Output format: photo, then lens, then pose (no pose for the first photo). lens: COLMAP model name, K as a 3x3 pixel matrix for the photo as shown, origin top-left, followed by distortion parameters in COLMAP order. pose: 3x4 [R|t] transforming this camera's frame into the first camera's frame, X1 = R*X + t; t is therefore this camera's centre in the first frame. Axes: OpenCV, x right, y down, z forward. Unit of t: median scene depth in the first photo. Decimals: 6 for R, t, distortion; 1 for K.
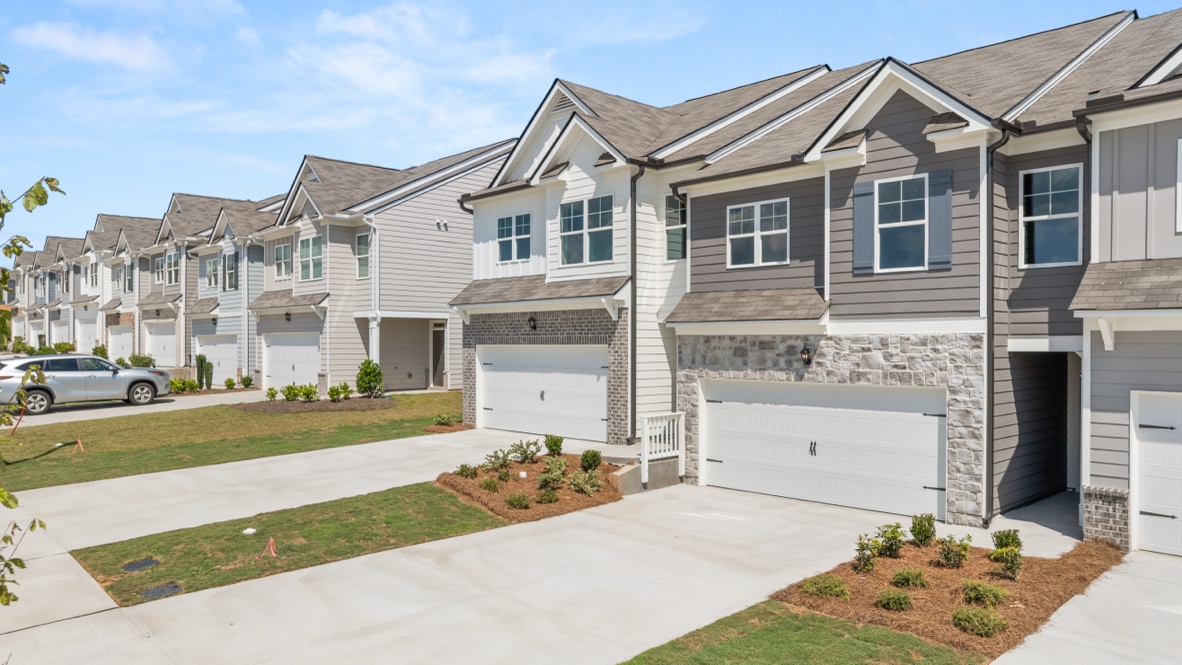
lens RADIAL K [[842.1, 0, 593.4], [0, 842.1, 354.3], [0, 0, 1]] dist [-0.014103, 0.002527]
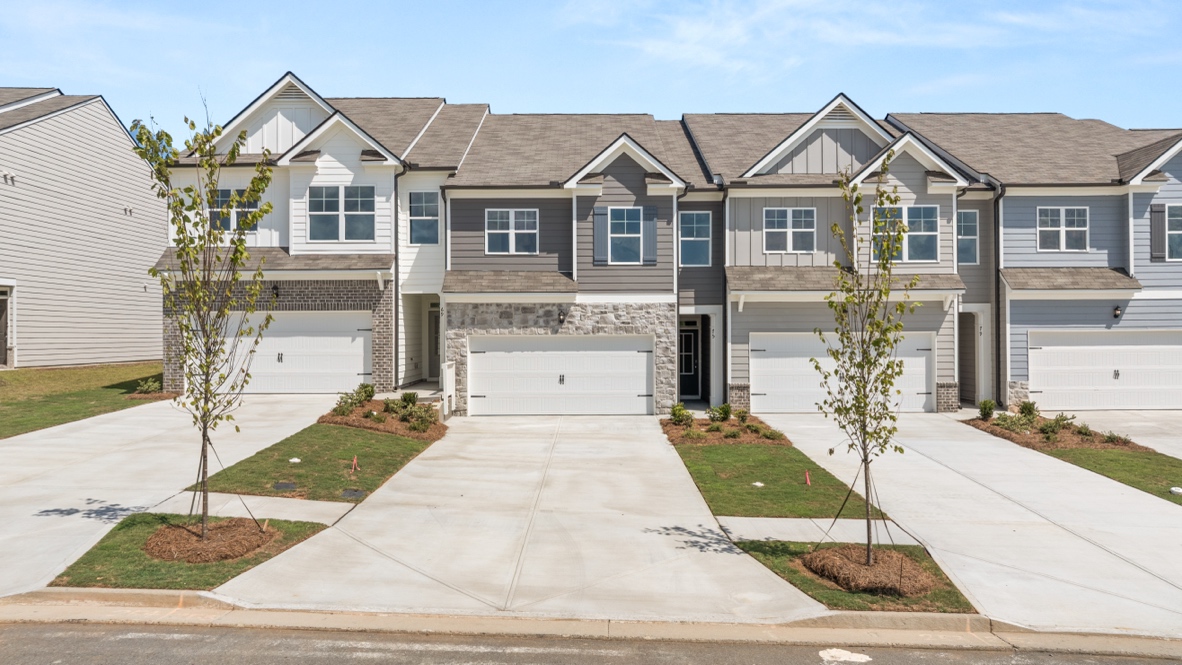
lens RADIAL K [[842.1, 0, 596.3], [0, 842.1, 329.3], [0, 0, 1]] dist [-0.014103, 0.002527]
pose [[0.683860, -0.000136, 0.729613, -0.704326], [0.013482, 0.999832, -0.012451, 0.038226], [-0.729489, 0.018351, 0.683747, -0.057317]]
